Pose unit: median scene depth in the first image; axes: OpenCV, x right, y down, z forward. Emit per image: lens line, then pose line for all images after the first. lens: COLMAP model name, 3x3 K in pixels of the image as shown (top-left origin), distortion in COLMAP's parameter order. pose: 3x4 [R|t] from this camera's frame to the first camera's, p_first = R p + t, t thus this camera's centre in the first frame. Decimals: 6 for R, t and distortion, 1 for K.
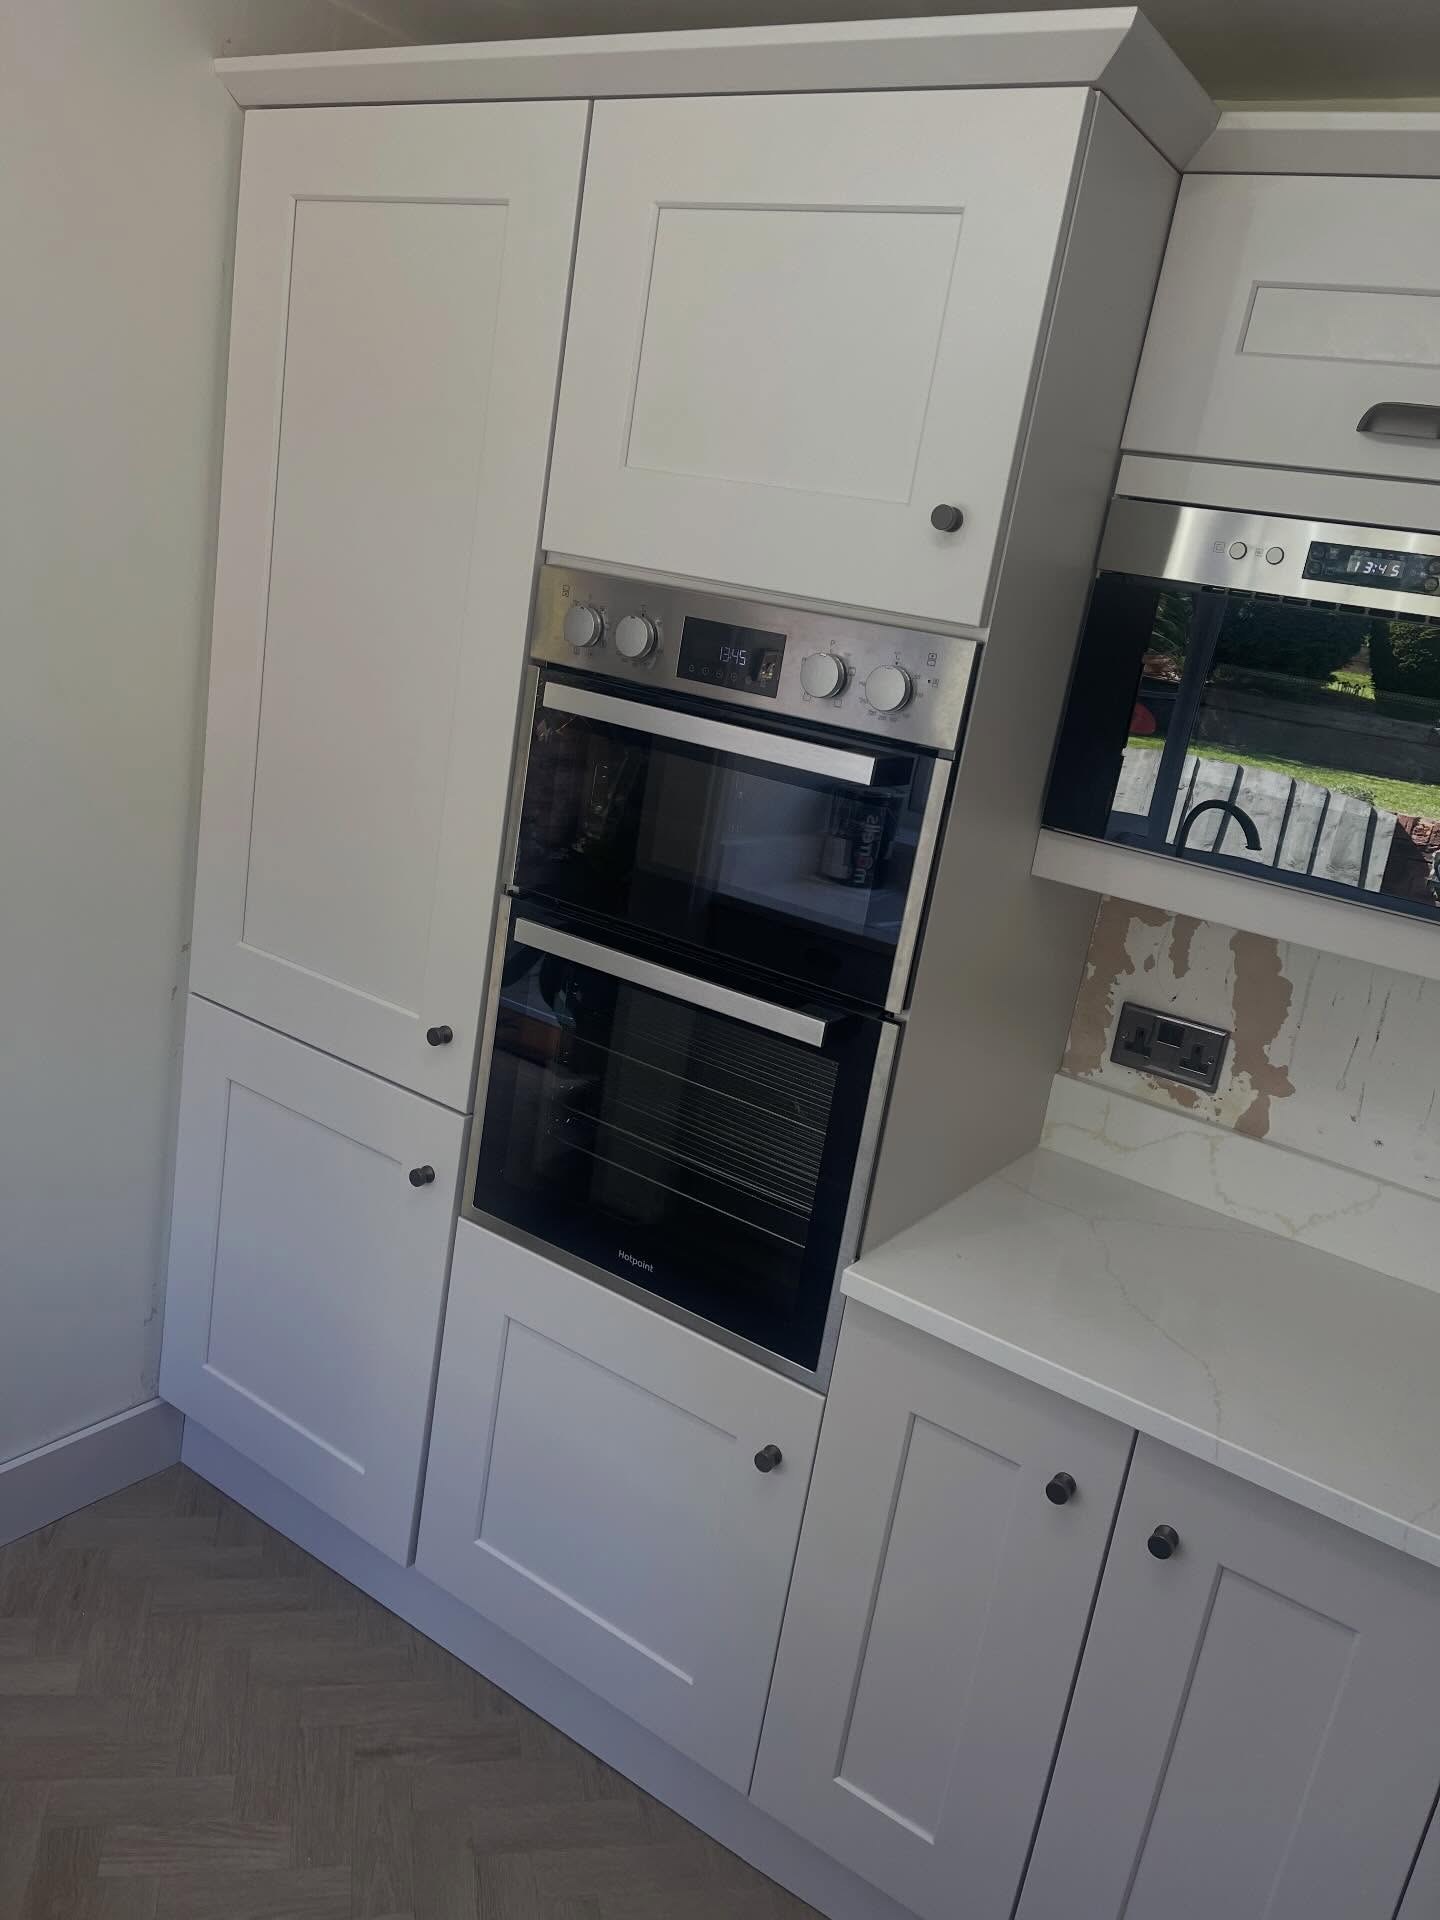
lens RADIAL K [[1455.5, 0, 724.4], [0, 1455.5, 952.7], [0, 0, 1]] dist [0.067916, -0.081850]
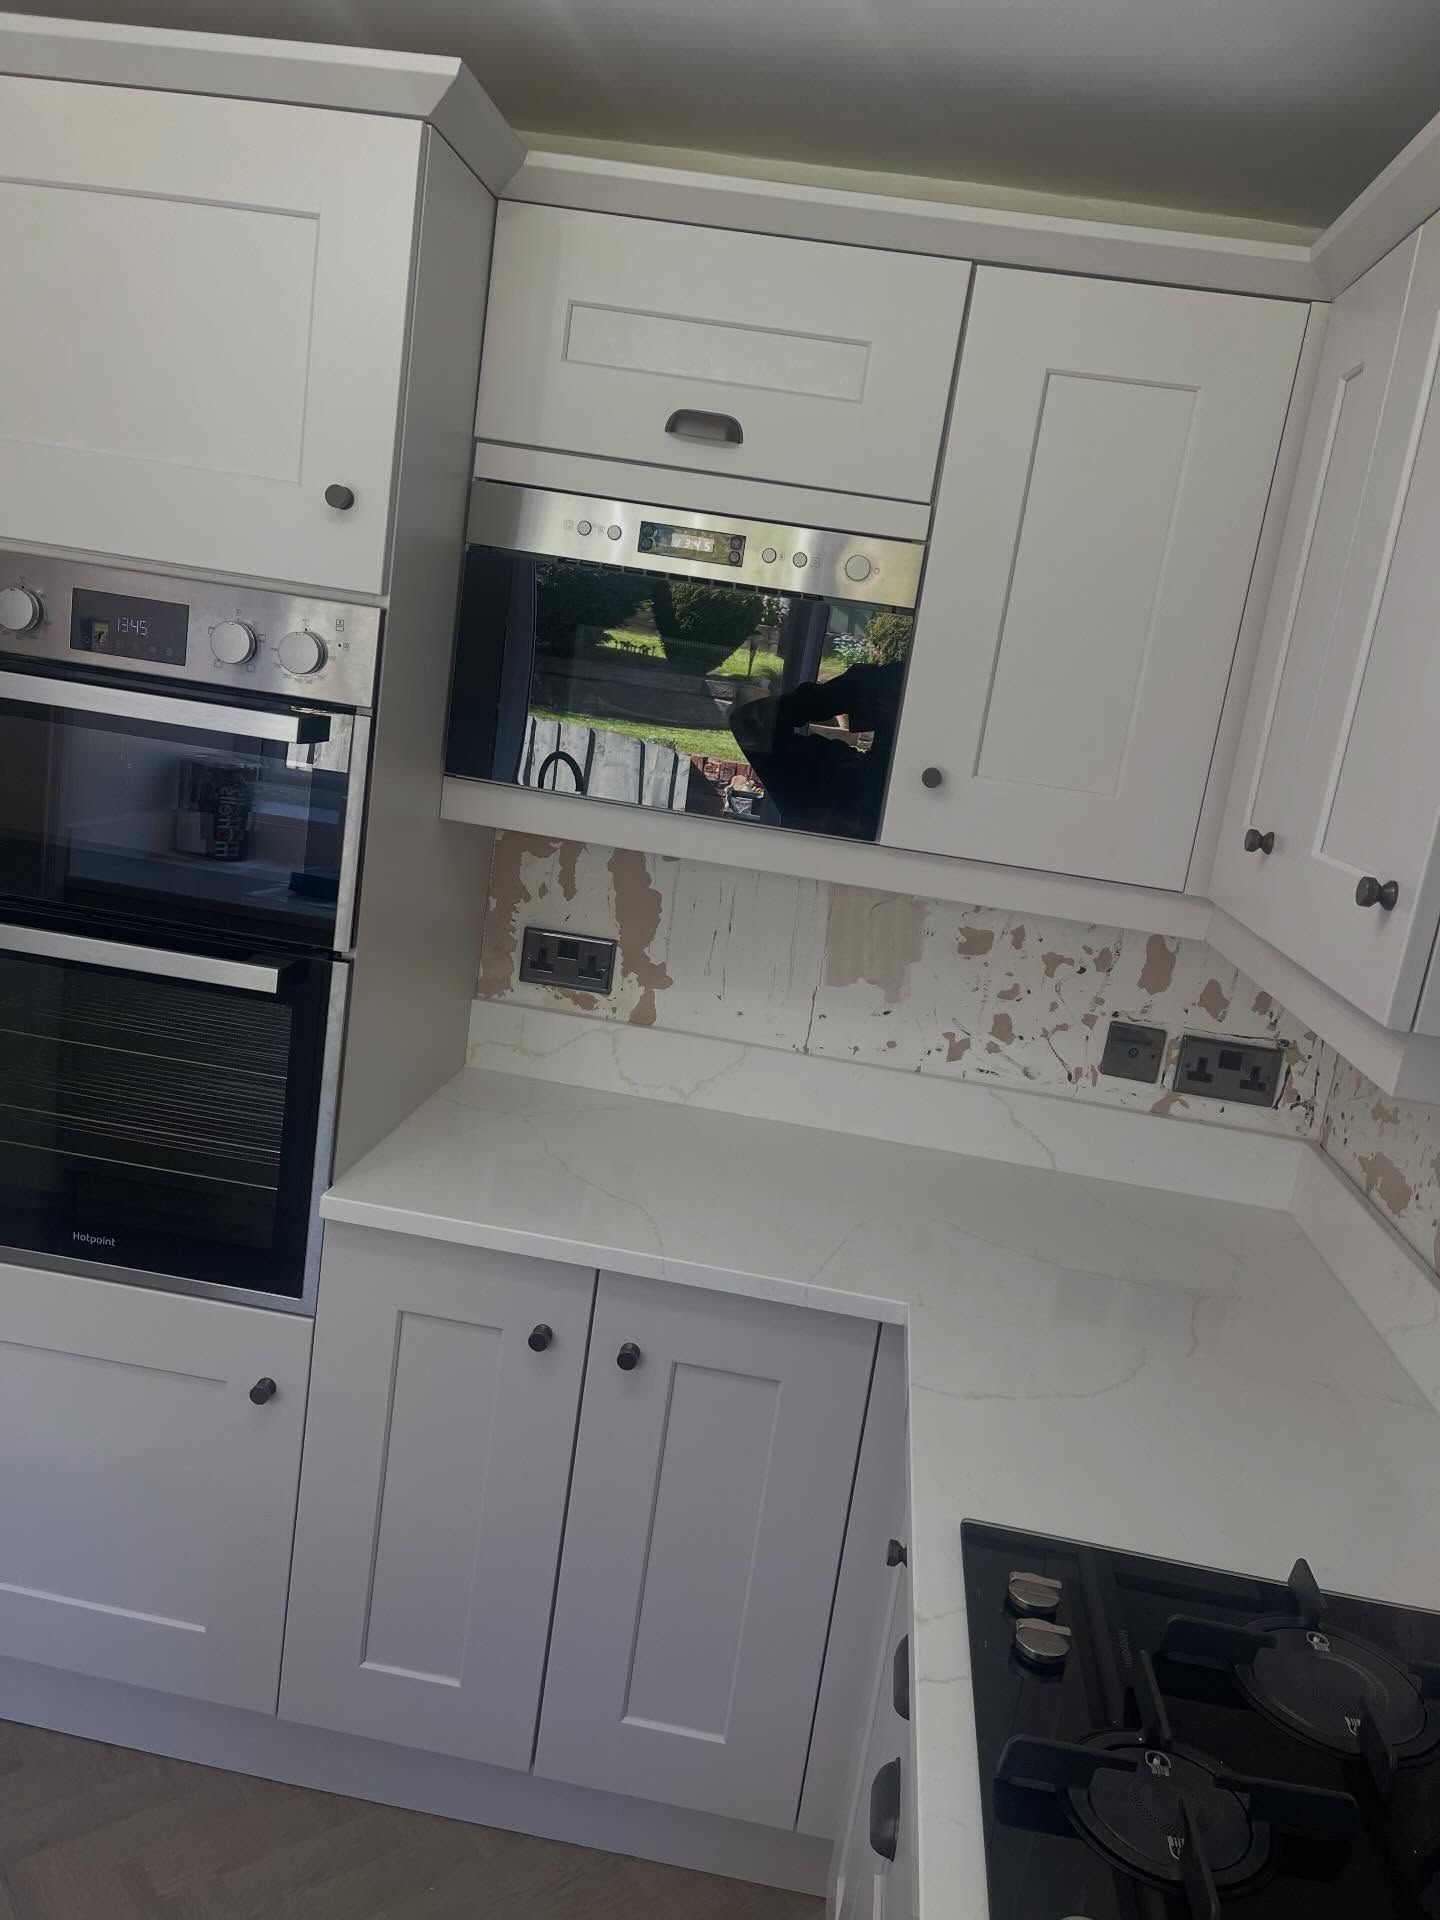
lens RADIAL K [[1455.5, 0, 735.7], [0, 1455.5, 942.9], [0, 0, 1]] dist [0.067916, -0.081850]
pose [[0.891626, -0.122586, 0.435861, -0.091812], [0.115551, 0.992382, 0.042730, 0.020774], [-0.437779, 0.012264, 0.898999, -0.104065]]
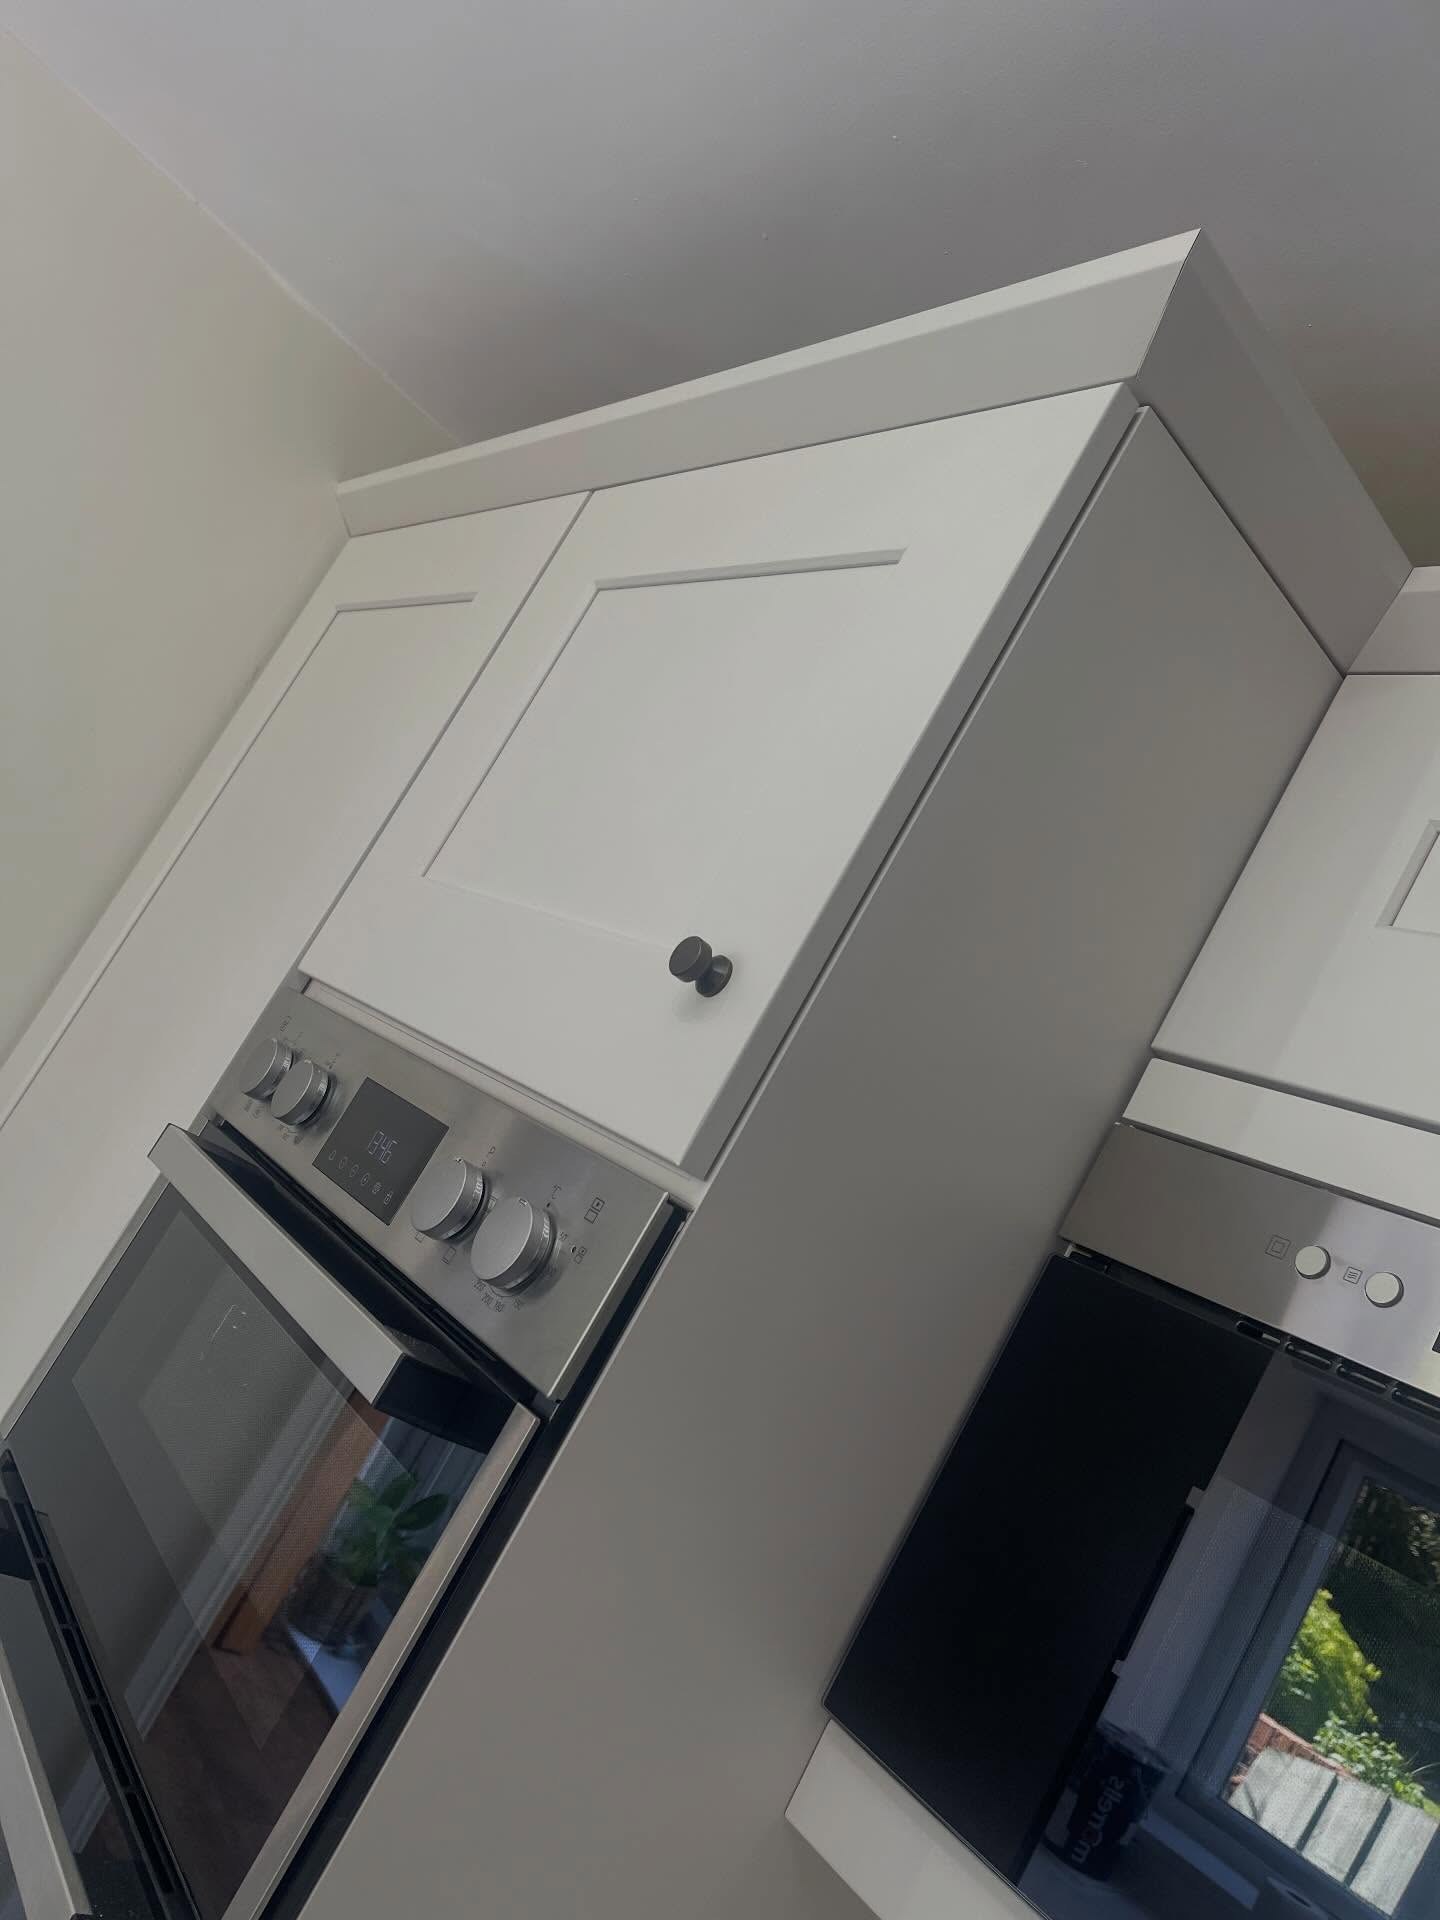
lens RADIAL K [[1455.5, 0, 709.5], [0, 1455.5, 968.2], [0, 0, 1]] dist [0.067916, -0.081850]
pose [[0.904636, 0.268205, -0.331209, 0.289806], [-0.399224, 0.805312, -0.438285, -0.057976], [0.149177, 0.528715, 0.835588, 0.491681]]
